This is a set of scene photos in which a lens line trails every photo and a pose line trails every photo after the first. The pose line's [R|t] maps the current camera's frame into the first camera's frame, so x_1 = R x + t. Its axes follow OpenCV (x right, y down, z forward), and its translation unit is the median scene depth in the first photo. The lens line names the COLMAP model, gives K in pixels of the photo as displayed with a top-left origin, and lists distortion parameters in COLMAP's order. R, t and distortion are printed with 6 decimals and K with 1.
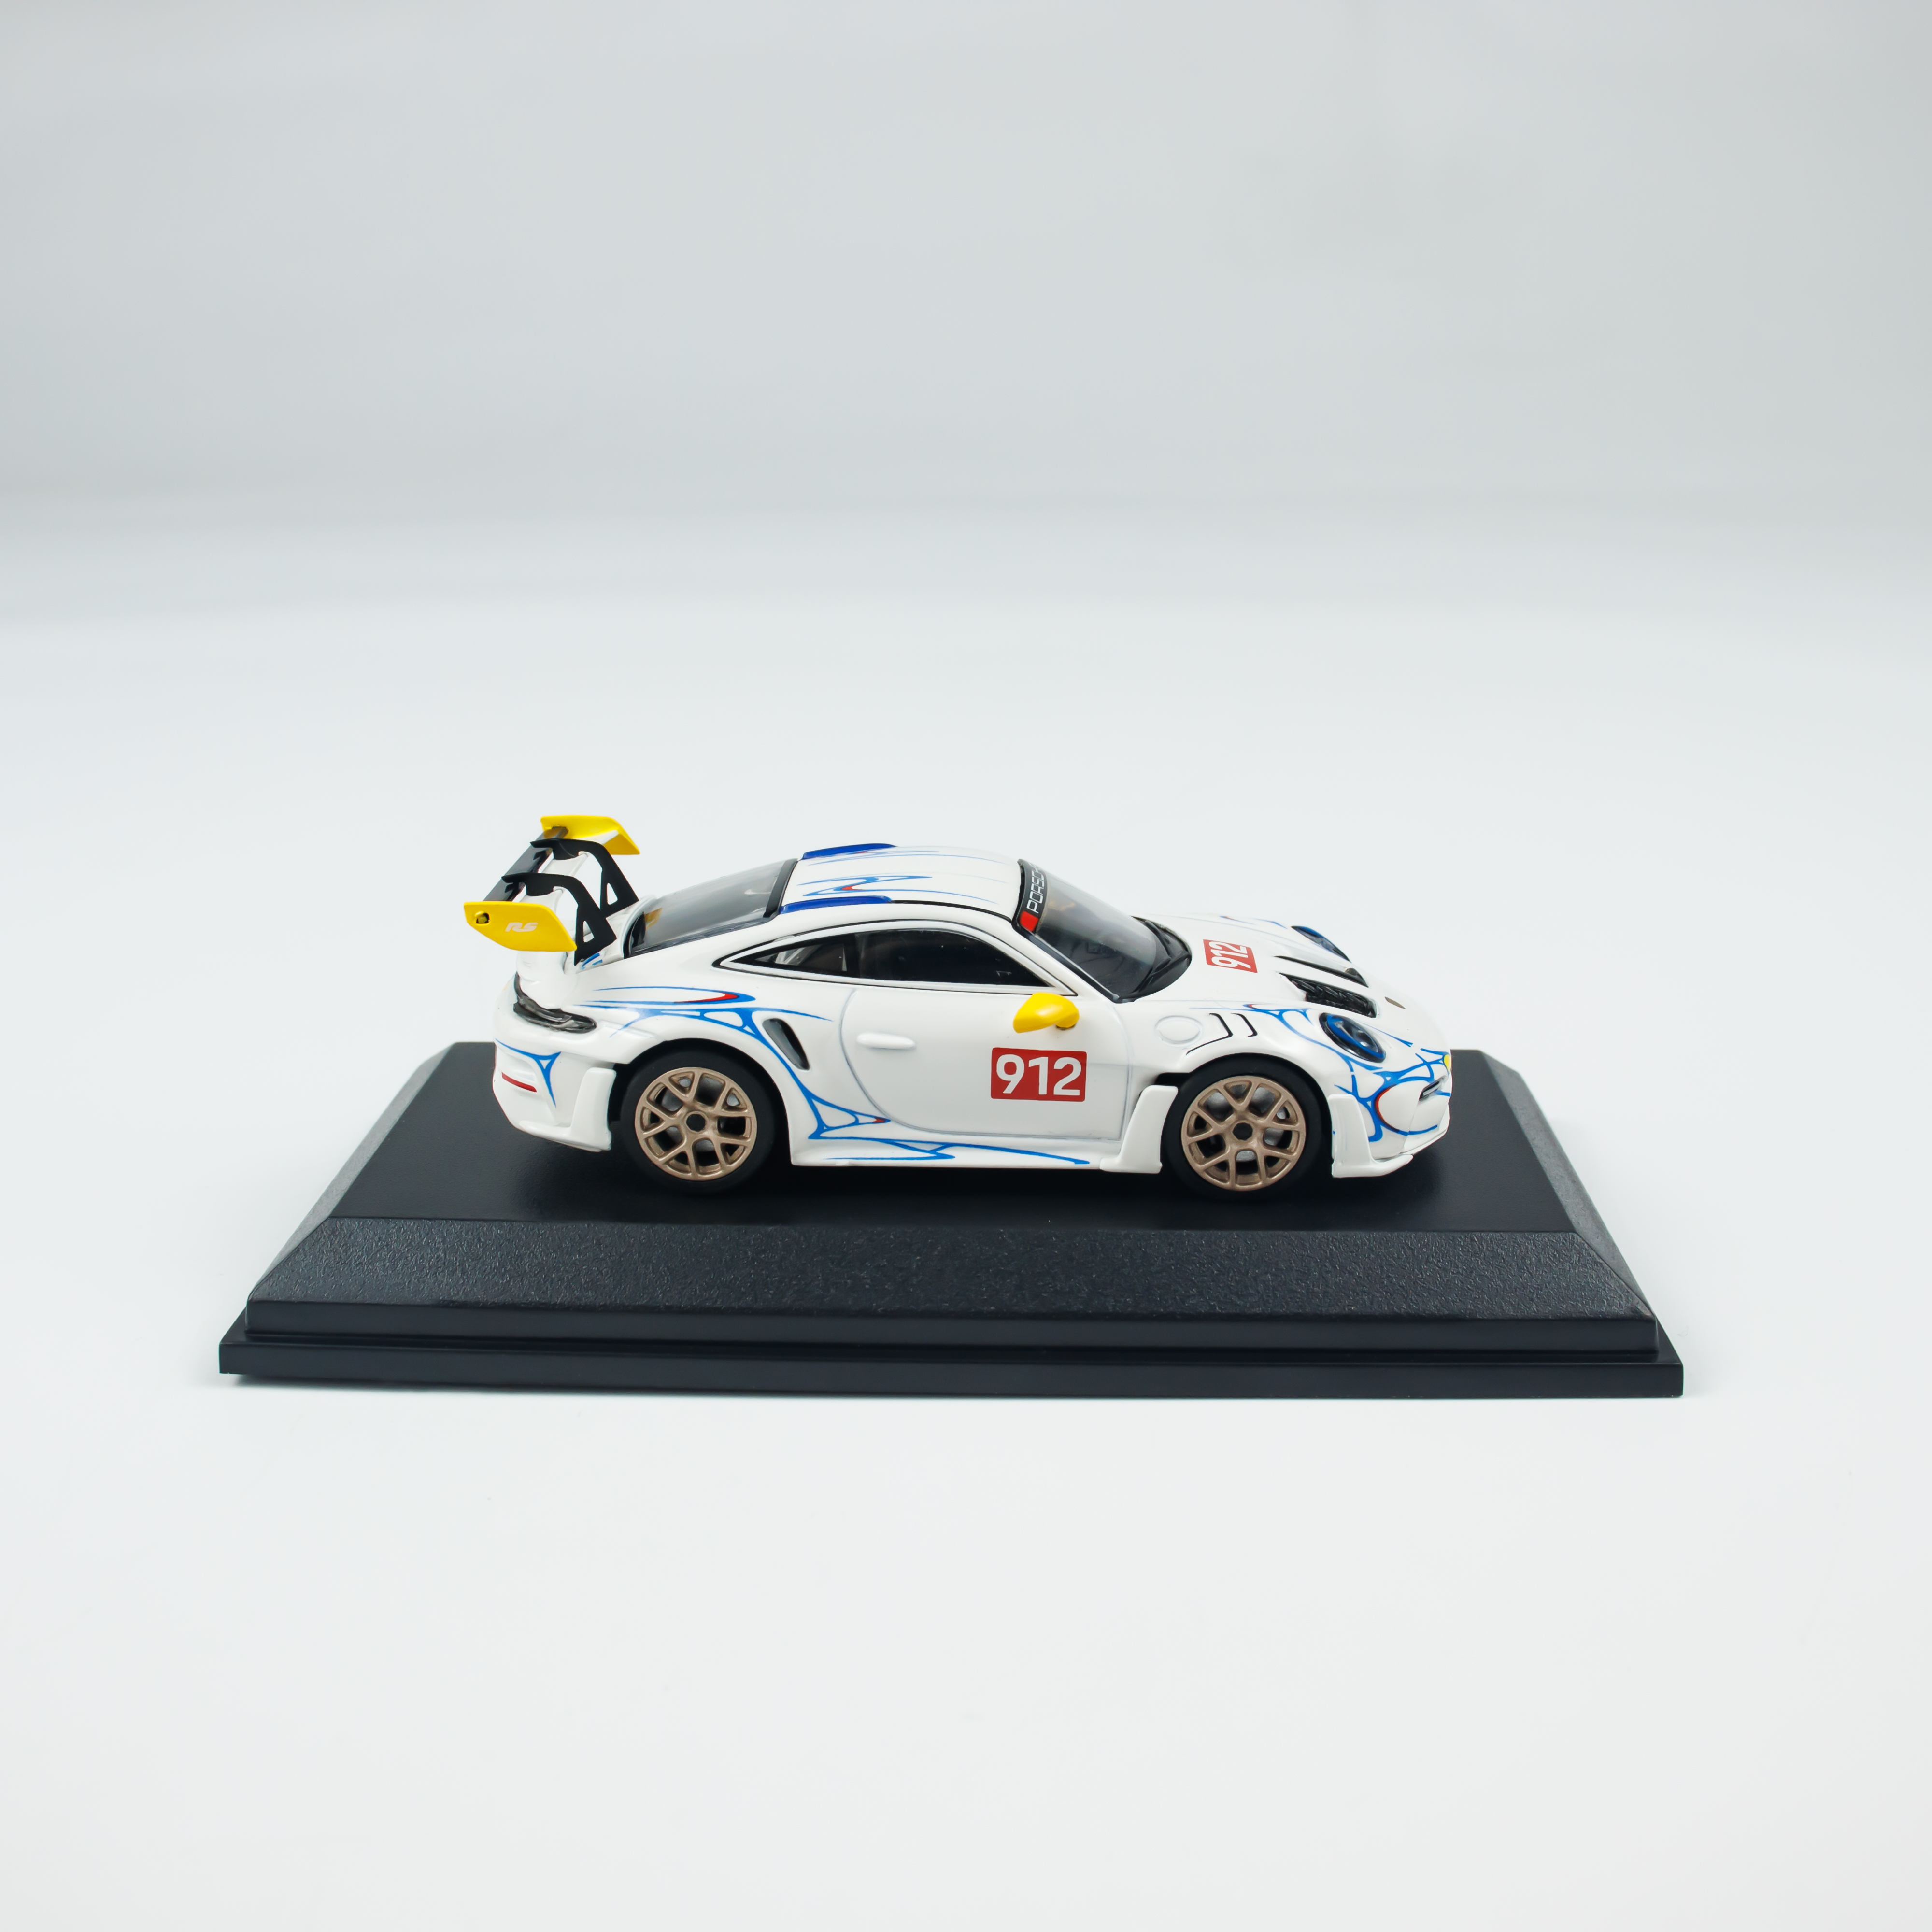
lens RADIAL K [[2314.2, 0, 961.4], [0, 2314.2, 930.3], [0, 0, 1]] dist [-0.194774, 0.009836]
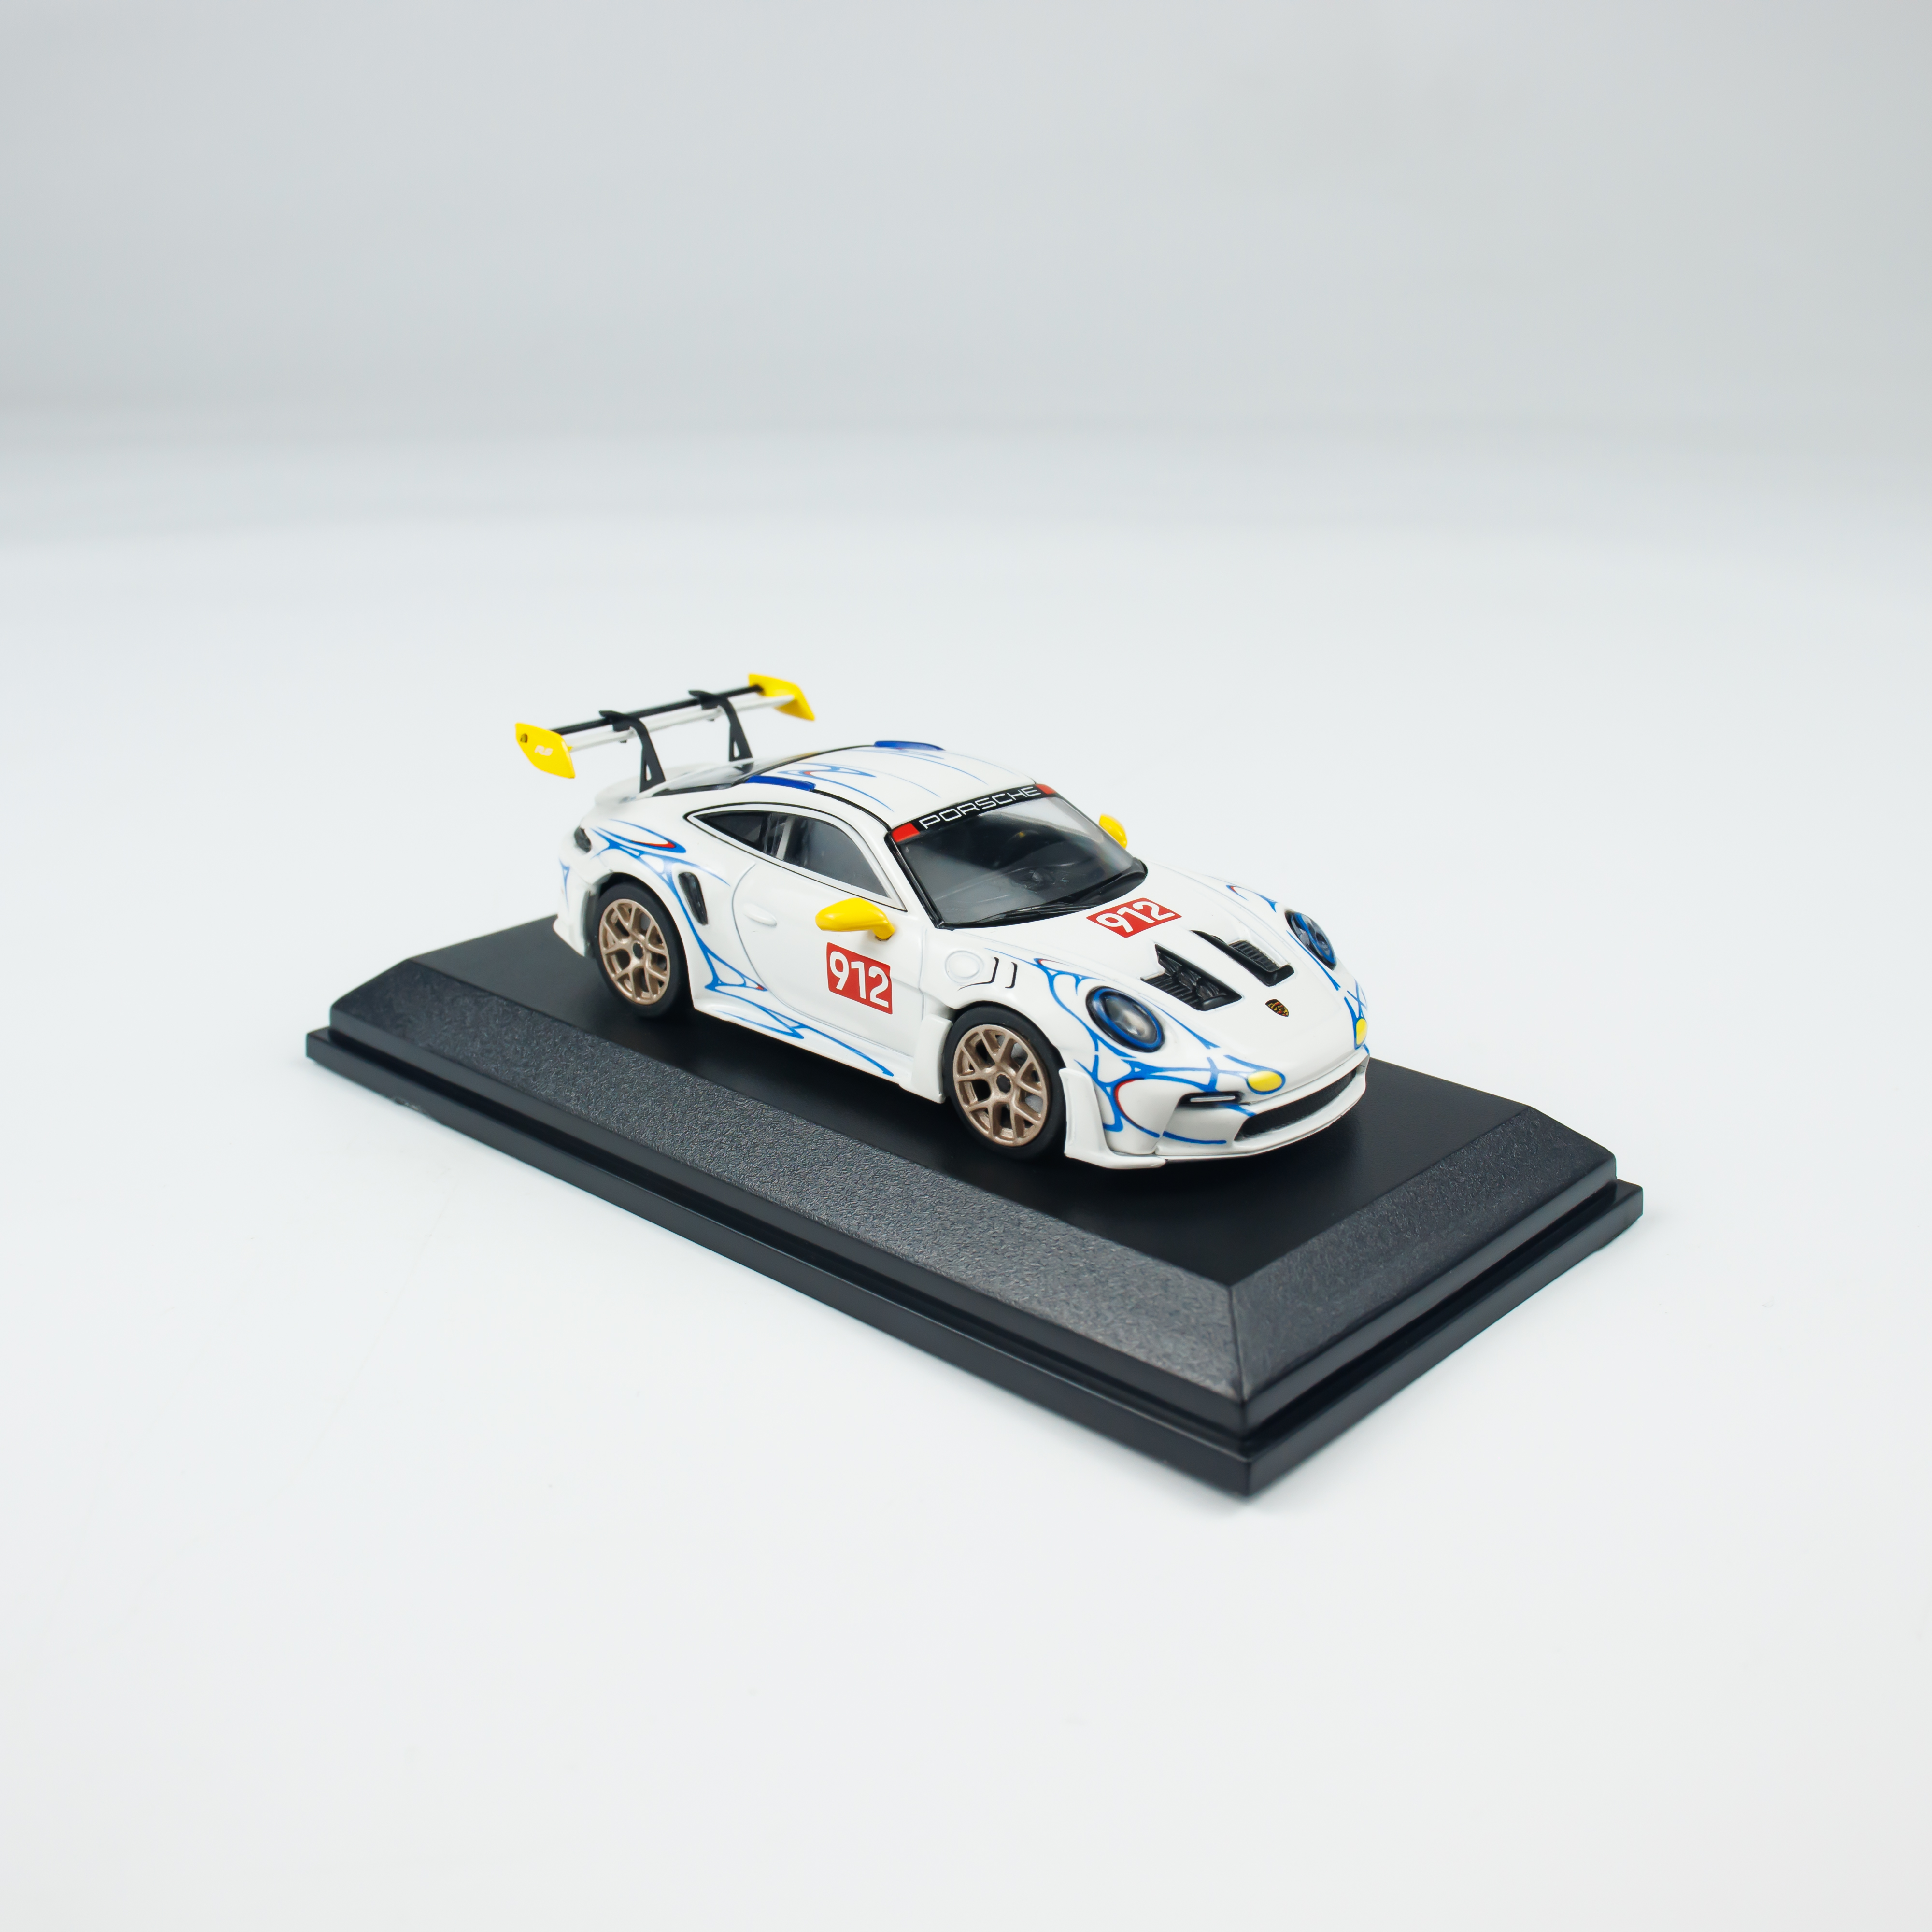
lens RADIAL K [[2314.2, 0, 961.4], [0, 2314.2, 930.3], [0, 0, 1]] dist [-0.194774, 0.009836]
pose [[0.762007, 0.217947, -0.609791, 0.690000], [-0.192498, 0.975331, 0.108046, -0.078194], [0.618296, 0.035052, 0.785163, 0.217843]]
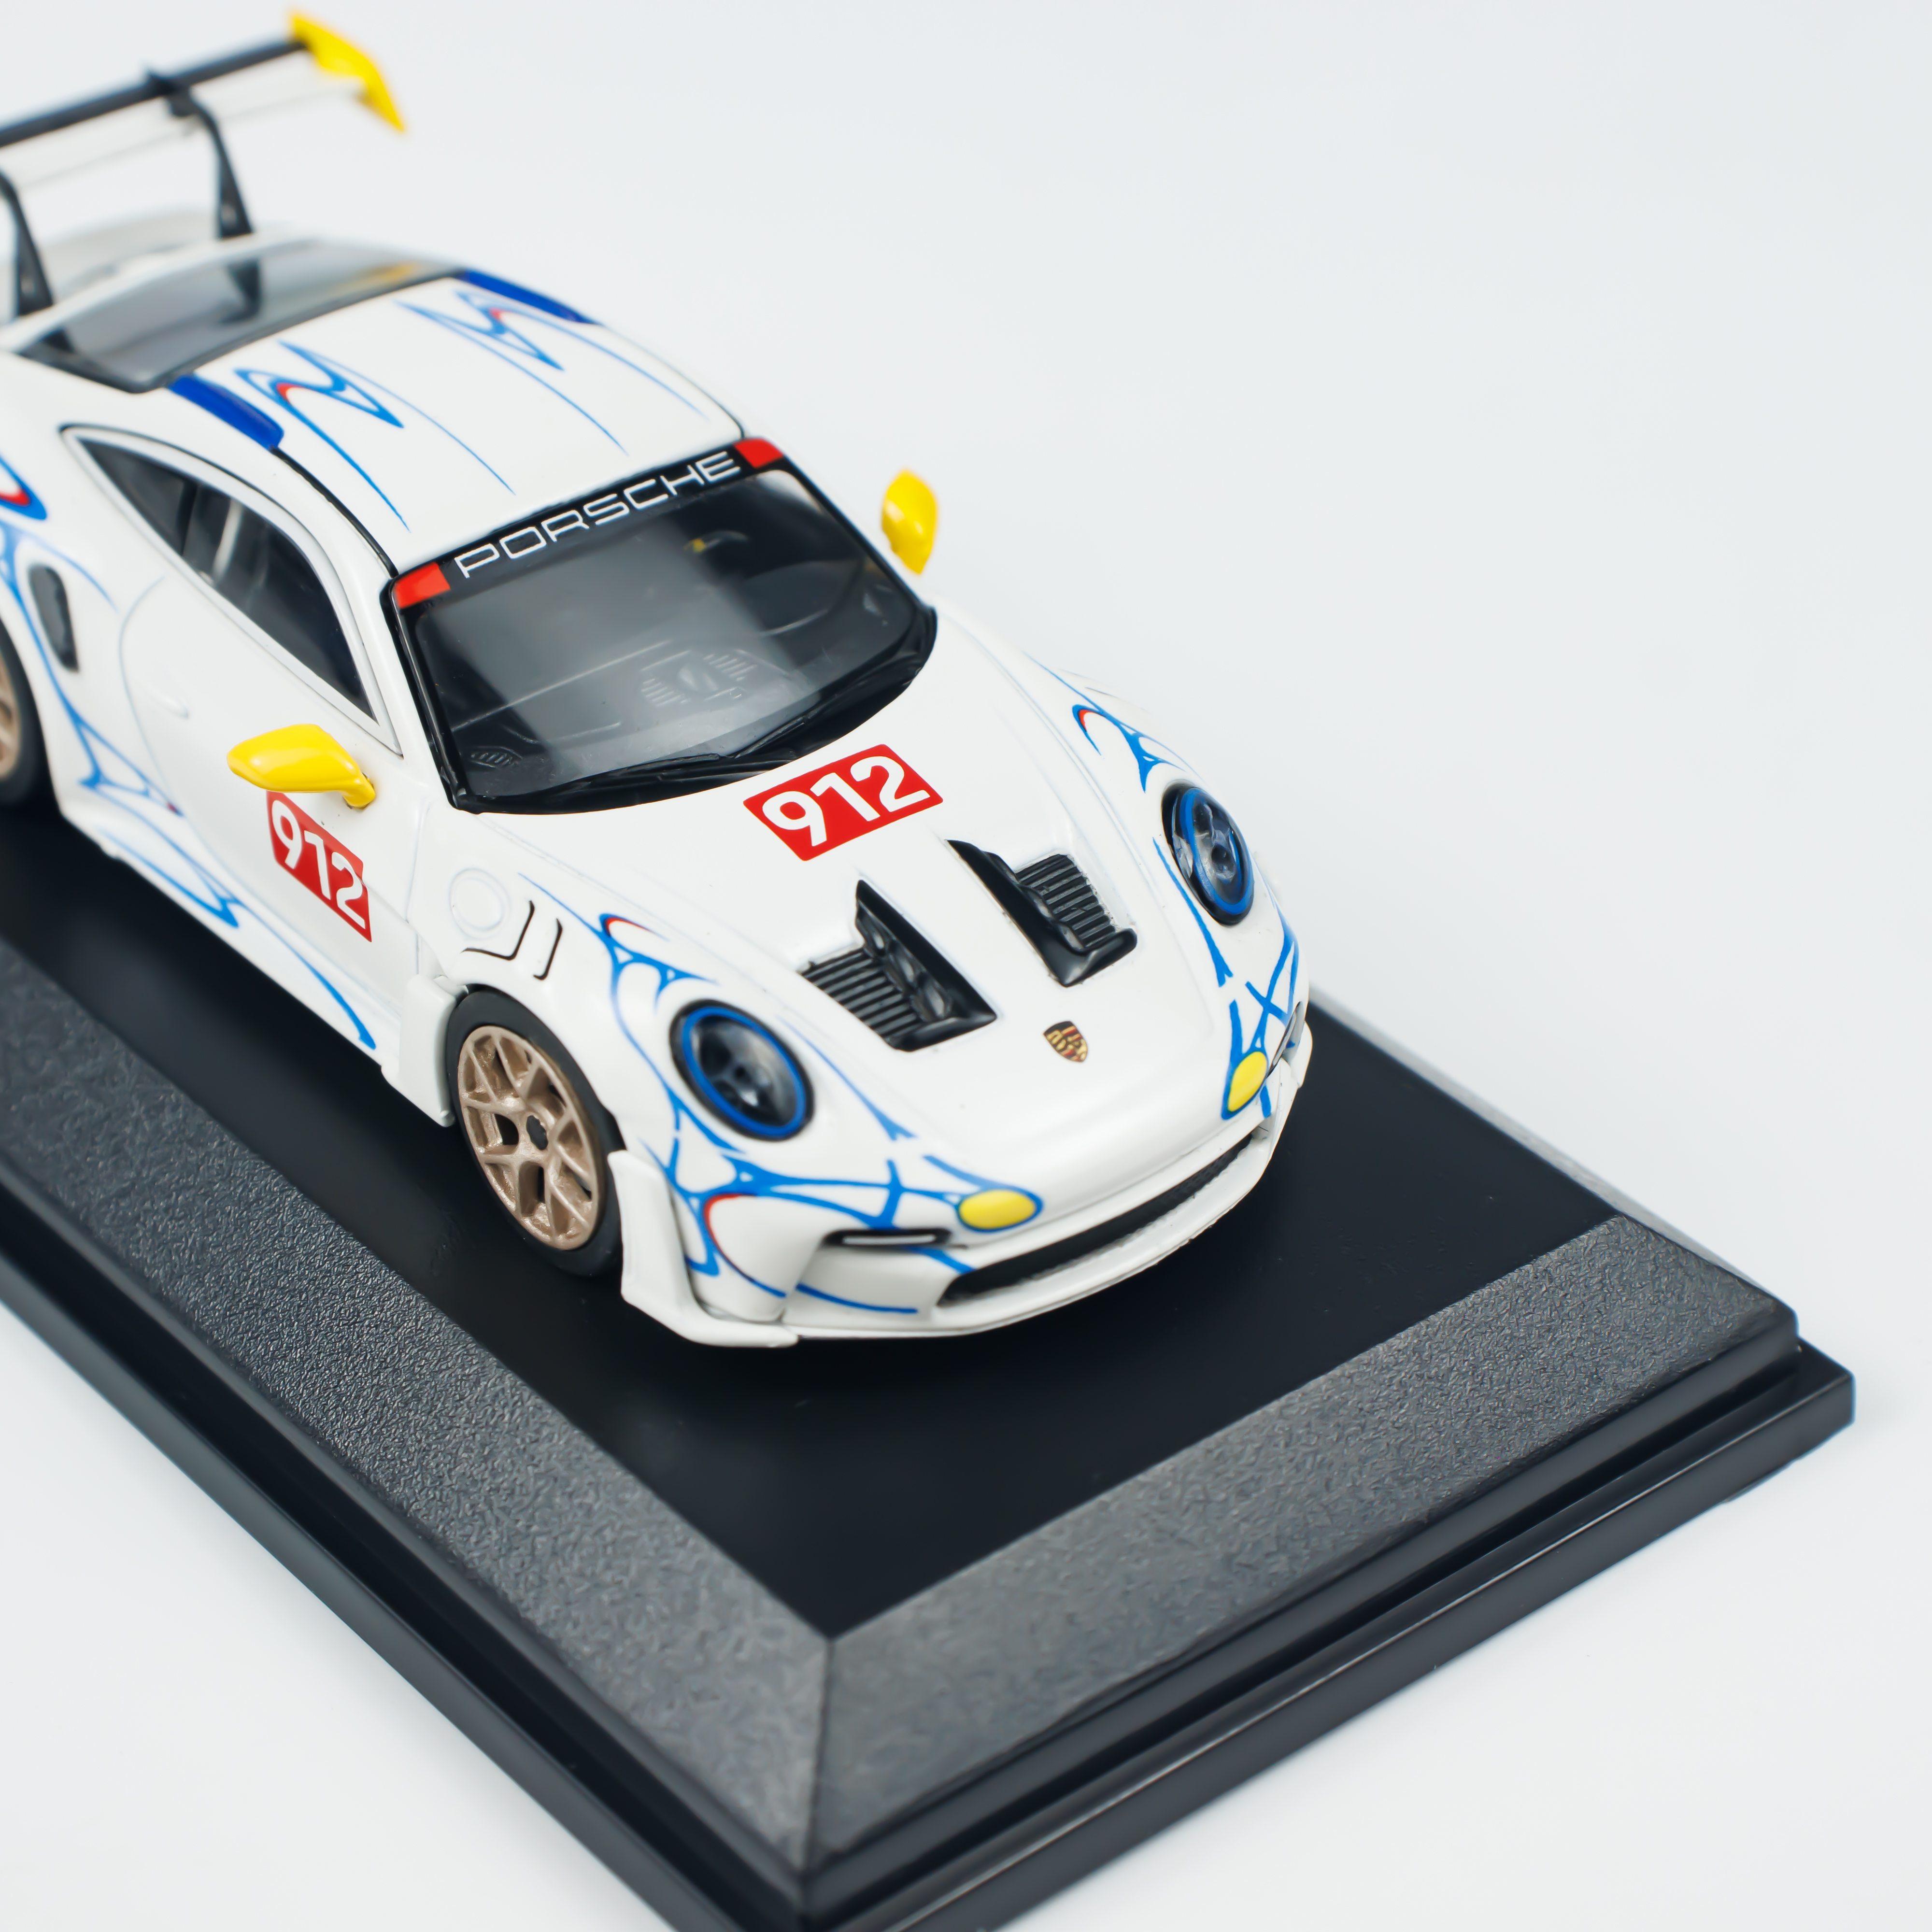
lens RADIAL K [[5540.5, 0, 966.0], [0, 5540.5, 966.0], [0, 0, 1]] dist [0.000149, -0.256770]
pose [[0.666241, 0.445987, -0.597677, 0.907785], [-0.236910, 0.886521, 0.397435, -0.459719], [0.707104, -0.123191, 0.696295, 0.209873]]
